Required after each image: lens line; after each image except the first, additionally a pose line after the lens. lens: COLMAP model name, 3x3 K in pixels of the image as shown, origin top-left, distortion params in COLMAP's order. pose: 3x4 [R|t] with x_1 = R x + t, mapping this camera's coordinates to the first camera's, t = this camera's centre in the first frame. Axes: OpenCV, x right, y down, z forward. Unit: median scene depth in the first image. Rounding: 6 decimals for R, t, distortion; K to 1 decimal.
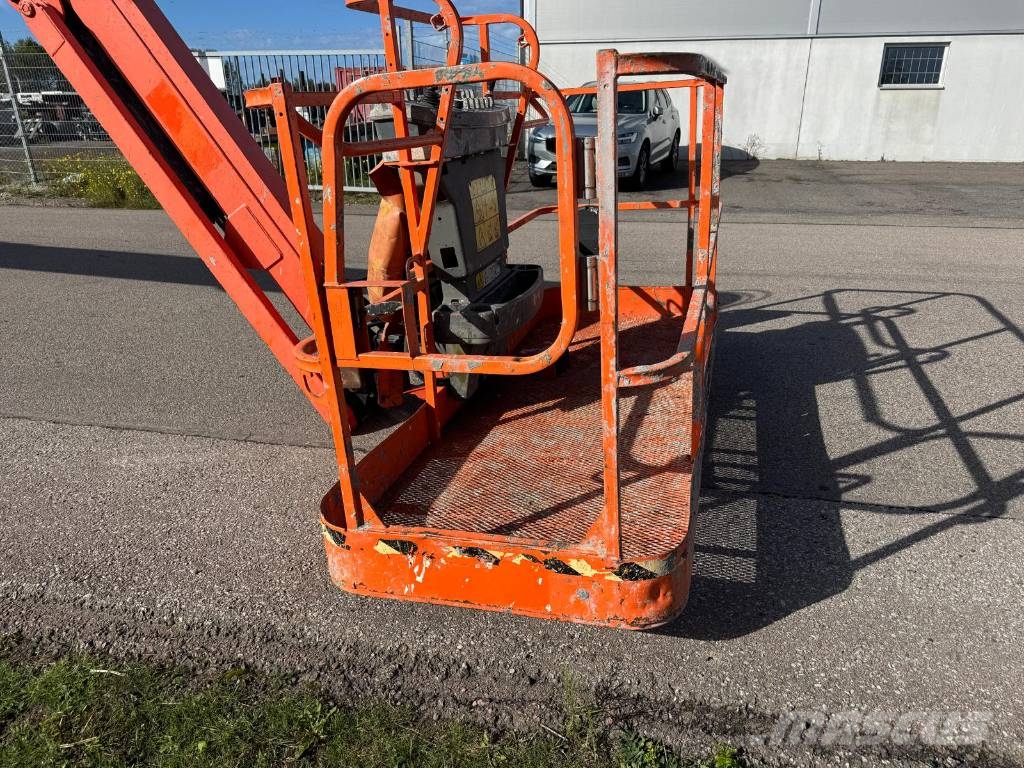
lens RADIAL K [[731.7, 0, 519.7], [0, 731.7, 387.9], [0, 0, 1]] dist [0.028808, -0.043316]
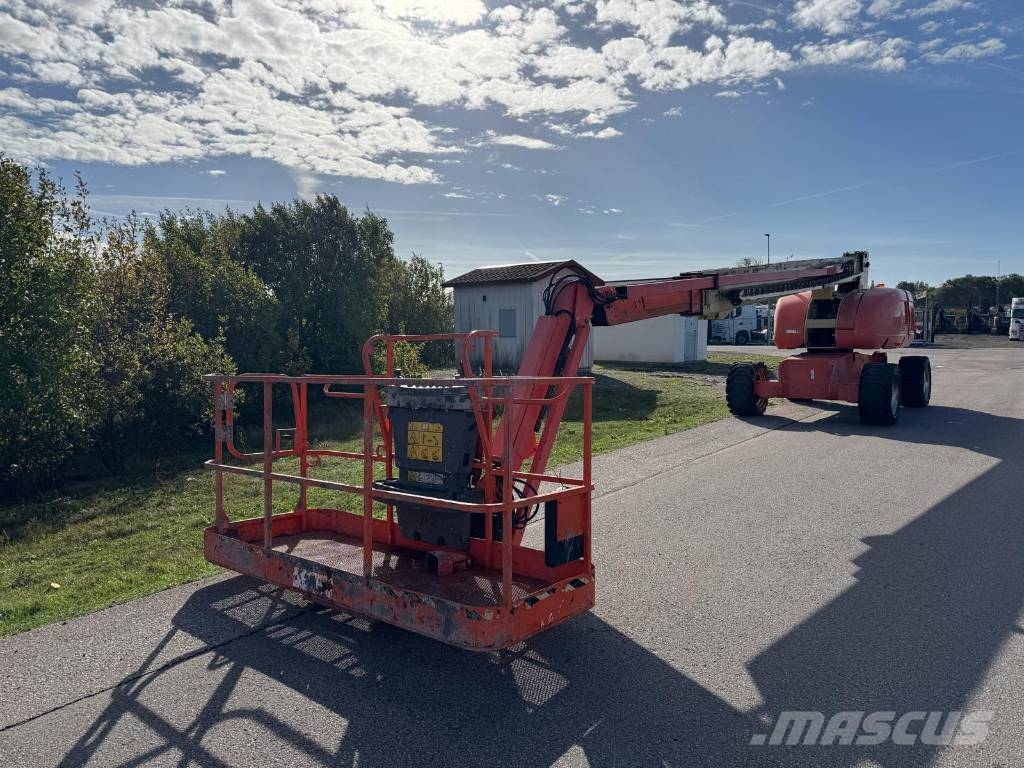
lens RADIAL K [[731.7, 0, 508.0], [0, 731.7, 376.6], [0, 0, 1]] dist [0.028808, -0.043316]
pose [[-0.410522, 0.075890, -0.908687, 1.544242], [-0.297747, 0.930751, 0.212247, -0.880562], [0.861869, 0.357691, -0.359498, 1.904146]]
